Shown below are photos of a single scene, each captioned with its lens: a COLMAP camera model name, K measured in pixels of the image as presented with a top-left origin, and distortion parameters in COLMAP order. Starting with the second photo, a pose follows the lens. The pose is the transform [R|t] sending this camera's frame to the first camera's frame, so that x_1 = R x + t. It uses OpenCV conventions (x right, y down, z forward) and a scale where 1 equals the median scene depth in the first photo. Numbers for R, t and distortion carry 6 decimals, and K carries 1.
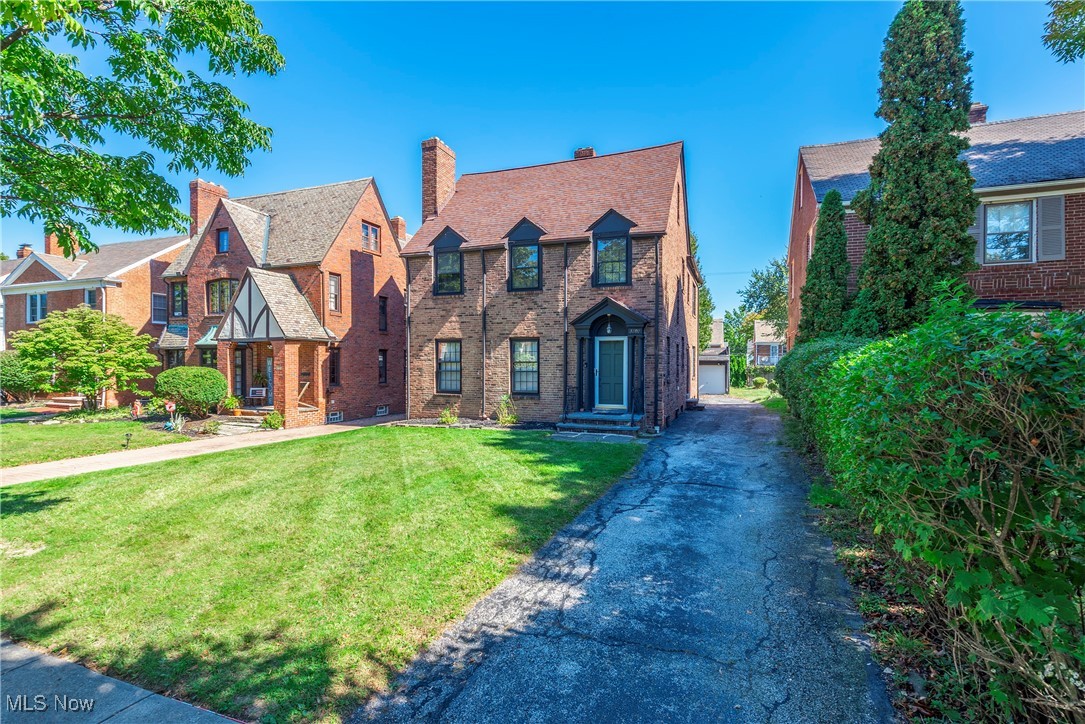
lens RADIAL K [[527.5, 0, 542.2], [0, 527.5, 362.2], [0, 0, 1]] dist [-0.001769, -0.000014]
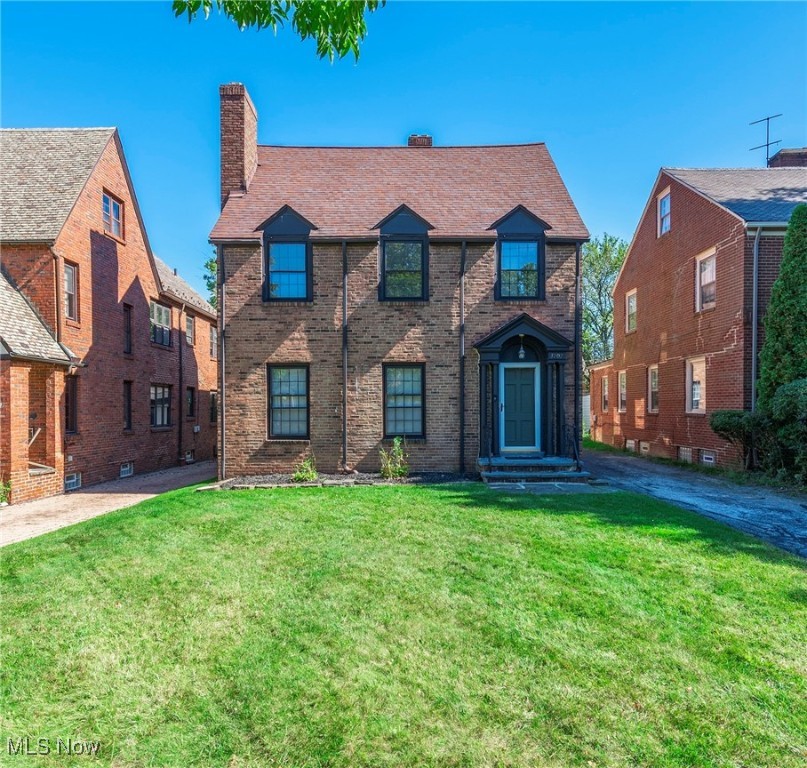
lens RADIAL K [[576.6, 0, 403.1], [0, 576.6, 404.6], [0, 0, 1]] dist [0.005853, -0.001156]
pose [[0.931113, -0.003296, 0.364716, -0.326496], [0.005658, 0.999969, -0.005406, 0.017707], [-0.364687, 0.007097, 0.931103, 0.221436]]
